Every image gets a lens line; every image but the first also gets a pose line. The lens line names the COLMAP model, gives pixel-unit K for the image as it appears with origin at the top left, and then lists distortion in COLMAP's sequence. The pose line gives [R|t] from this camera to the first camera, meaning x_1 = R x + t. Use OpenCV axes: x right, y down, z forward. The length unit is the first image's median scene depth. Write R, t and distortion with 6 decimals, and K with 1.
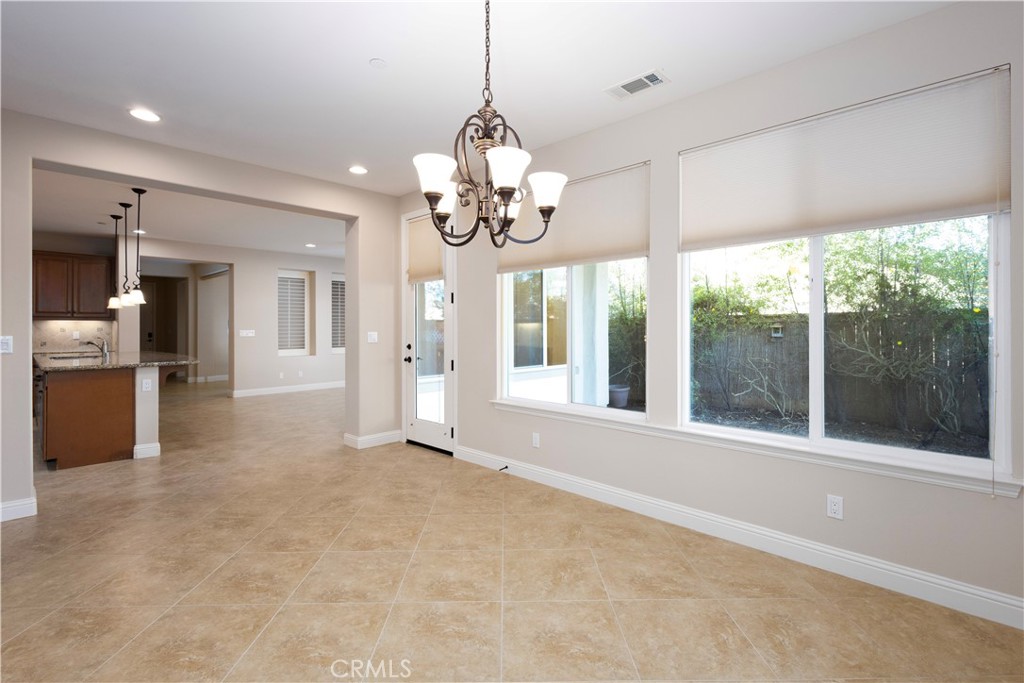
lens RADIAL K [[470.6, 0, 511.5], [0, 470.6, 329.3], [0, 0, 1]] dist [-0.000480, 0.000009]
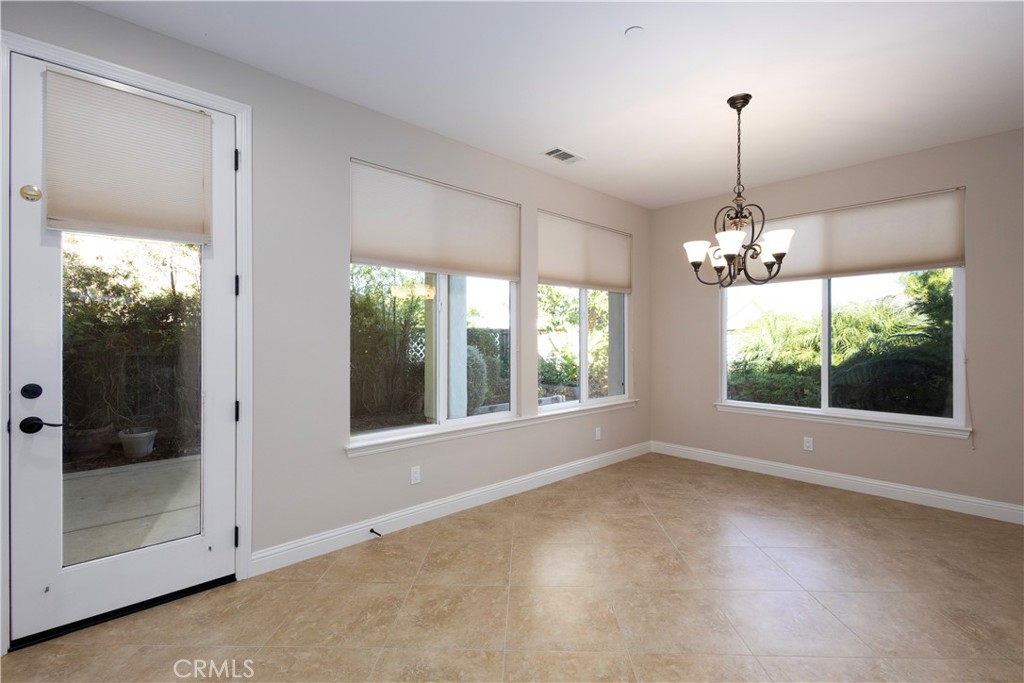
lens RADIAL K [[473.8, 0, 512.6], [0, 473.8, 337.1], [0, 0, 1]] dist [0.006731, -0.000129]
pose [[0.044526, 0.004212, 0.998999, -0.919276], [0.005343, 0.999976, -0.004454, -0.003979], [-0.998994, 0.005536, 0.044502, 0.930775]]
